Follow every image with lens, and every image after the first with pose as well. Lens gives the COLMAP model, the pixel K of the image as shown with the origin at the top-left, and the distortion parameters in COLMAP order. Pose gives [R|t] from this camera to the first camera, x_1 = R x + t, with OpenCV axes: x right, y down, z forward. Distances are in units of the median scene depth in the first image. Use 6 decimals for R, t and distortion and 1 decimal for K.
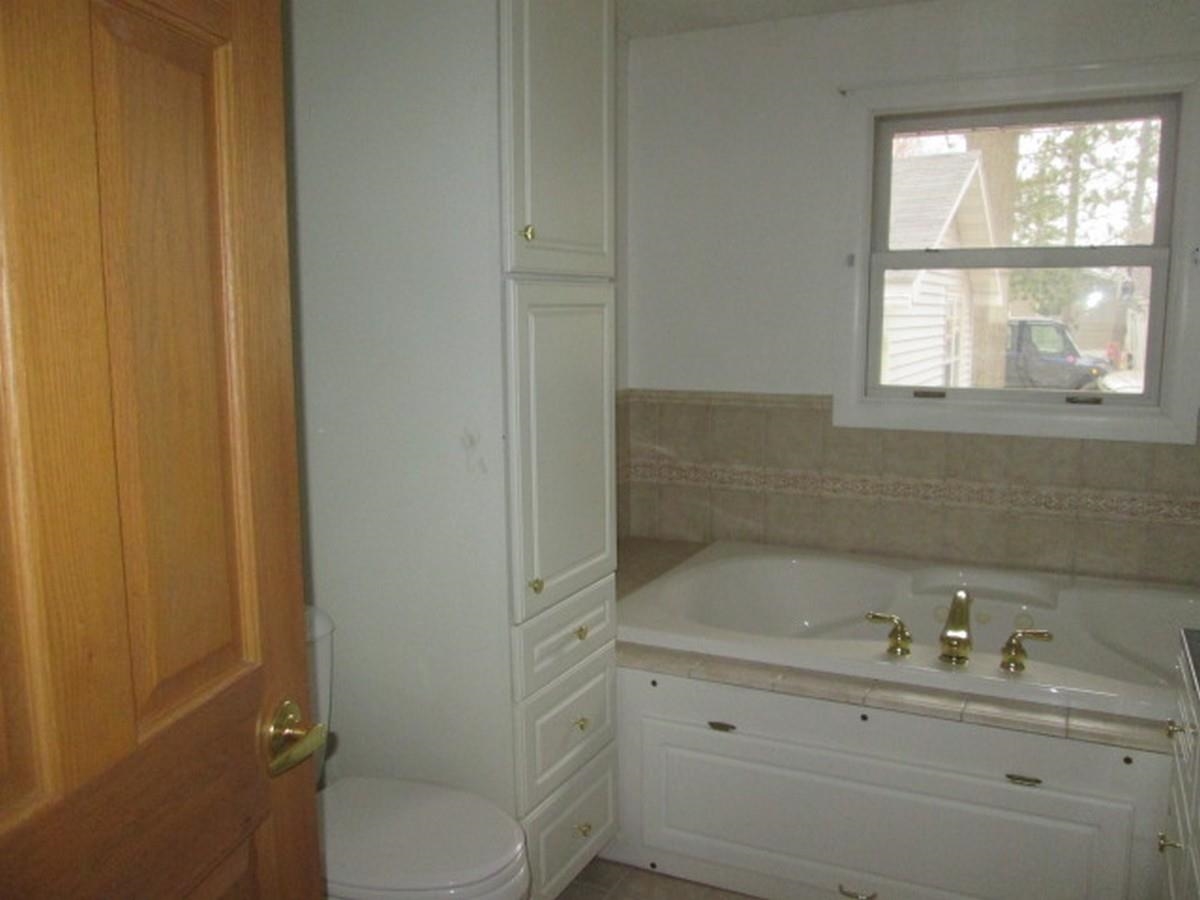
lens RADIAL K [[964.5, 0, 600.0], [0, 964.5, 450.0], [0, 0, 1]] dist [-0.065254, 0.008627]
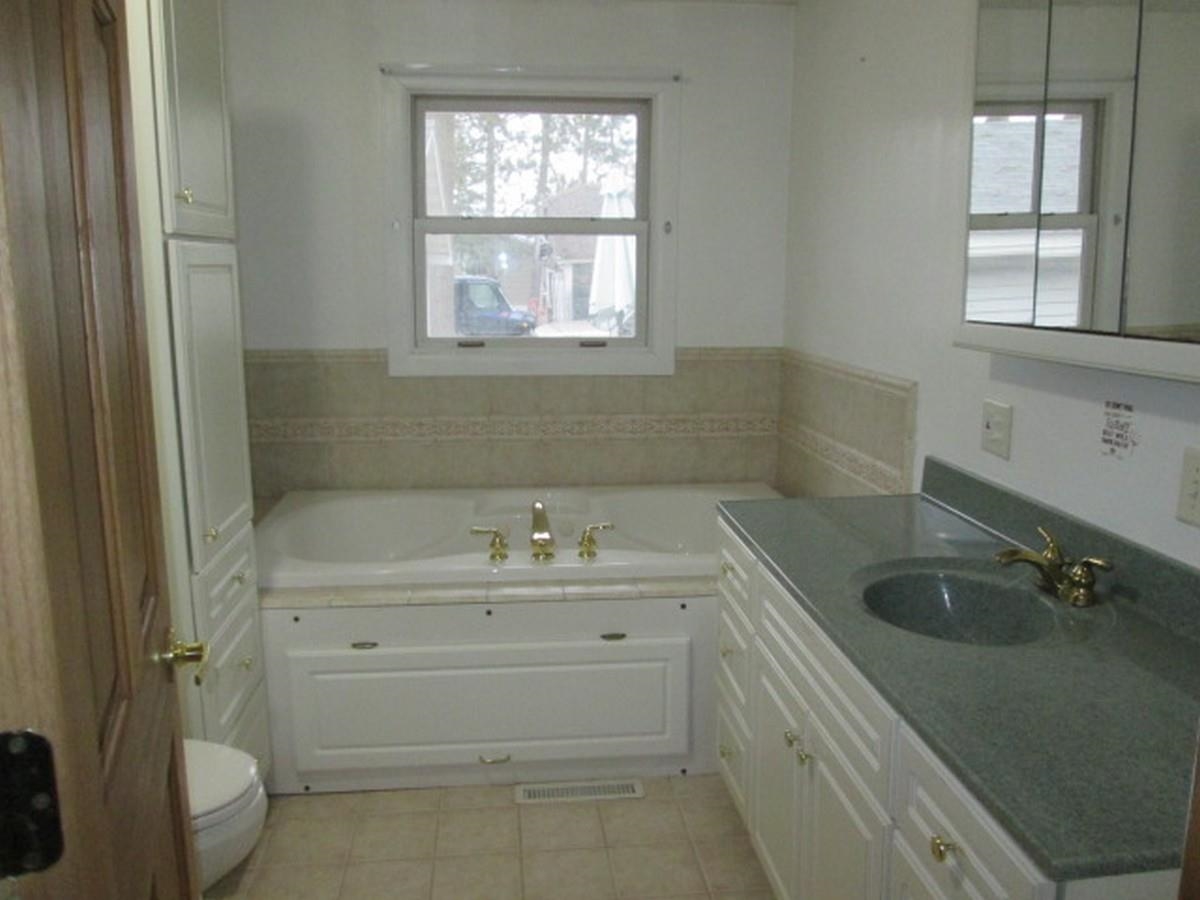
lens RADIAL K [[964.5, 0, 600.0], [0, 964.5, 450.0], [0, 0, 1]] dist [-0.065254, 0.008627]
pose [[0.841202, -0.089974, 0.533183, -0.152341], [0.067856, 0.995829, 0.060988, 0.008590], [-0.536447, -0.015124, 0.843799, -0.059712]]
